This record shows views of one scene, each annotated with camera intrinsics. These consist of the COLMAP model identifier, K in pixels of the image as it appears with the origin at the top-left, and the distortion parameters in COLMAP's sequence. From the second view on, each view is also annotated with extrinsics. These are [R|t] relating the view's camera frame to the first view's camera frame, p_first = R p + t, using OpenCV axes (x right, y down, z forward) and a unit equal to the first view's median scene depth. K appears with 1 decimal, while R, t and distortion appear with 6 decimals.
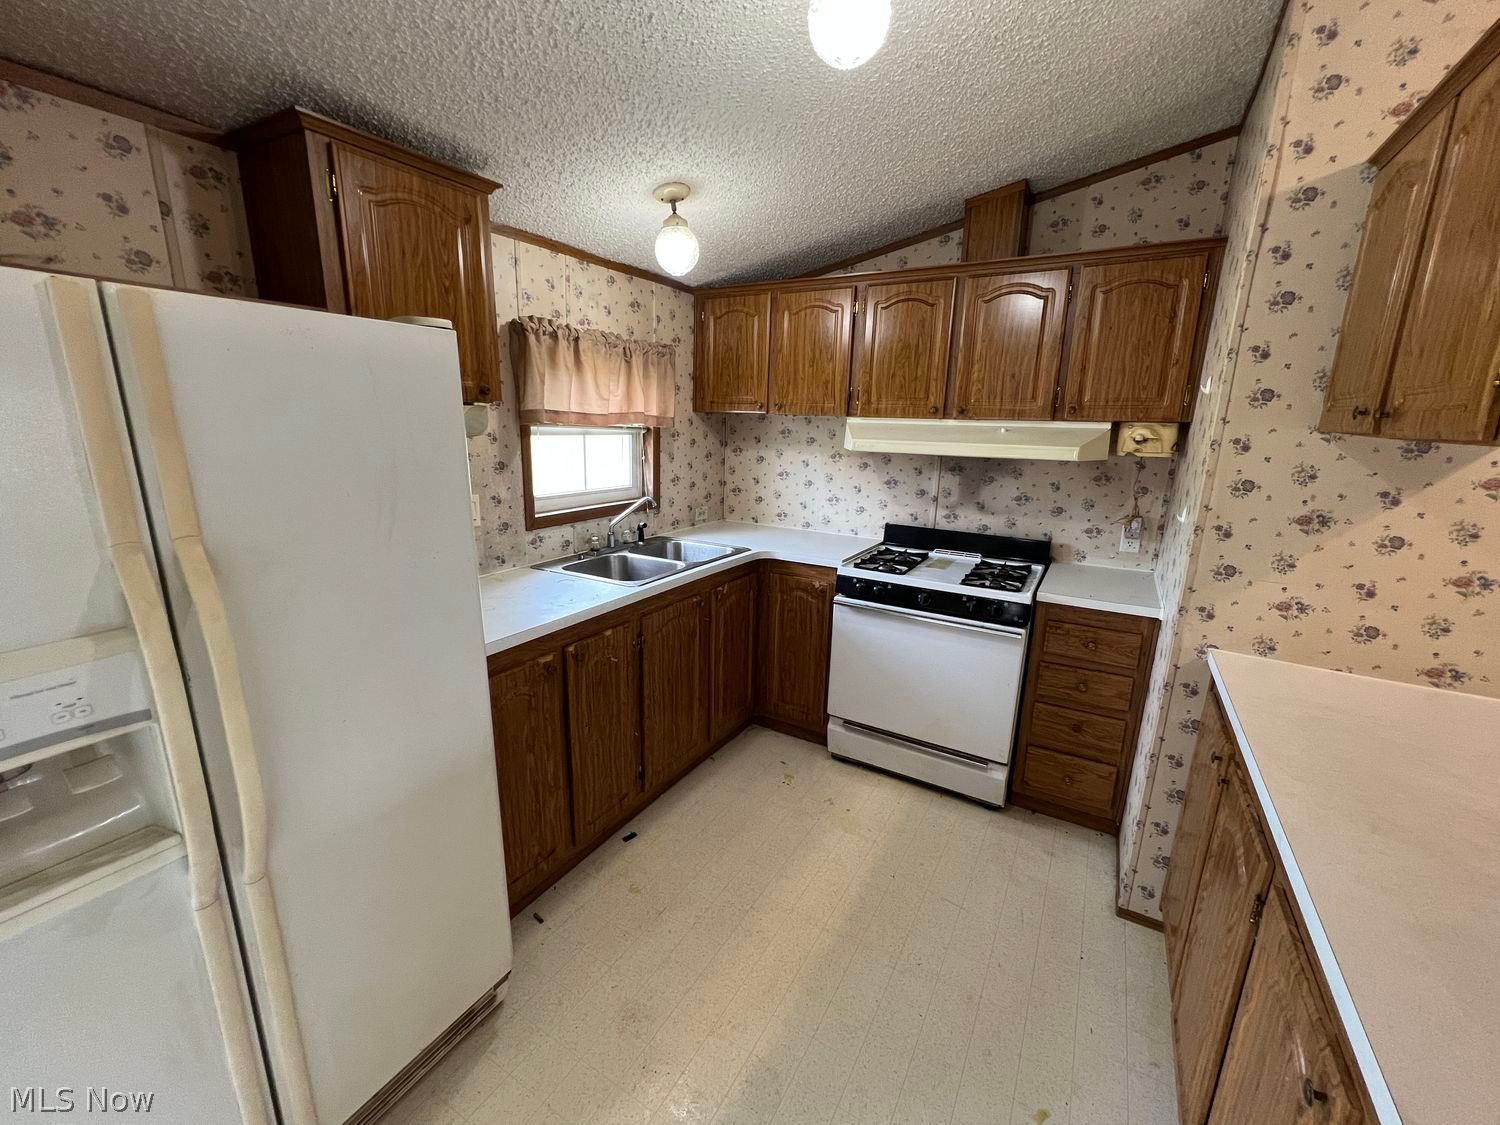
lens RADIAL K [[609.5, 0, 748.7], [0, 609.5, 564.7], [0, 0, 1]] dist [-0.003496, 0.000374]
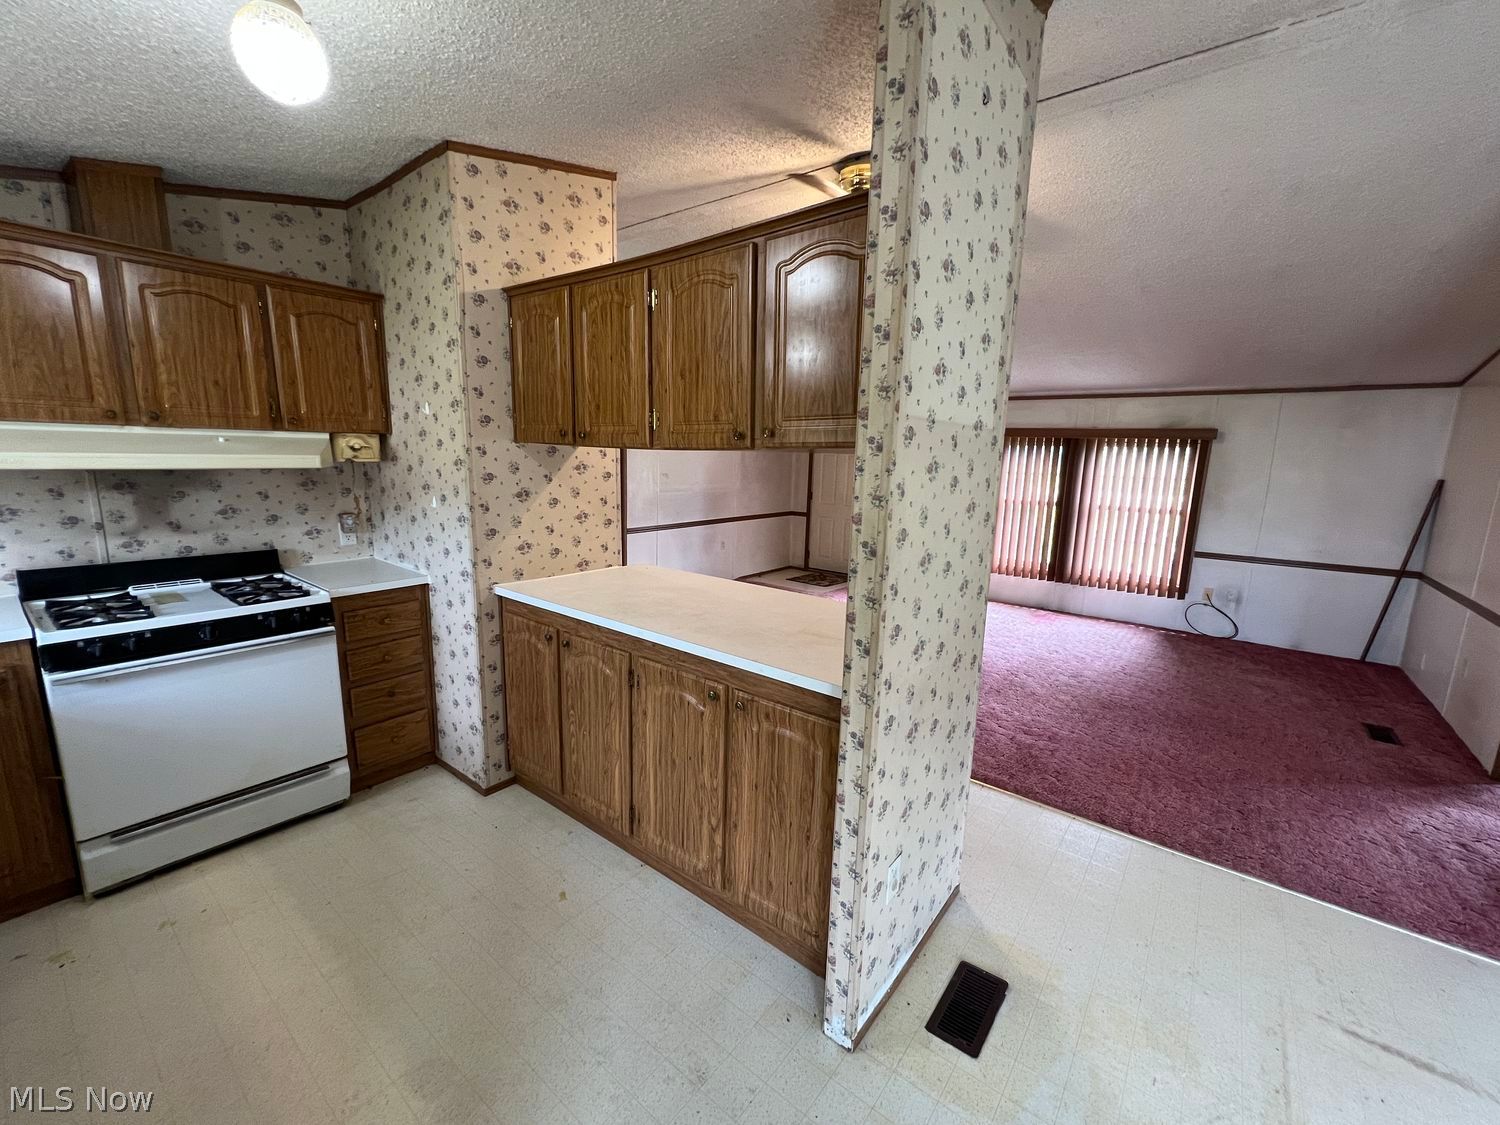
lens RADIAL K [[609.5, 0, 747.4], [0, 609.5, 564.2], [0, 0, 1]] dist [-0.003496, 0.000374]
pose [[0.134485, -0.197671, 0.971000, -0.432141], [0.205318, 0.964195, 0.167849, -0.025965], [-0.969411, 0.176790, 0.170255, 0.086473]]
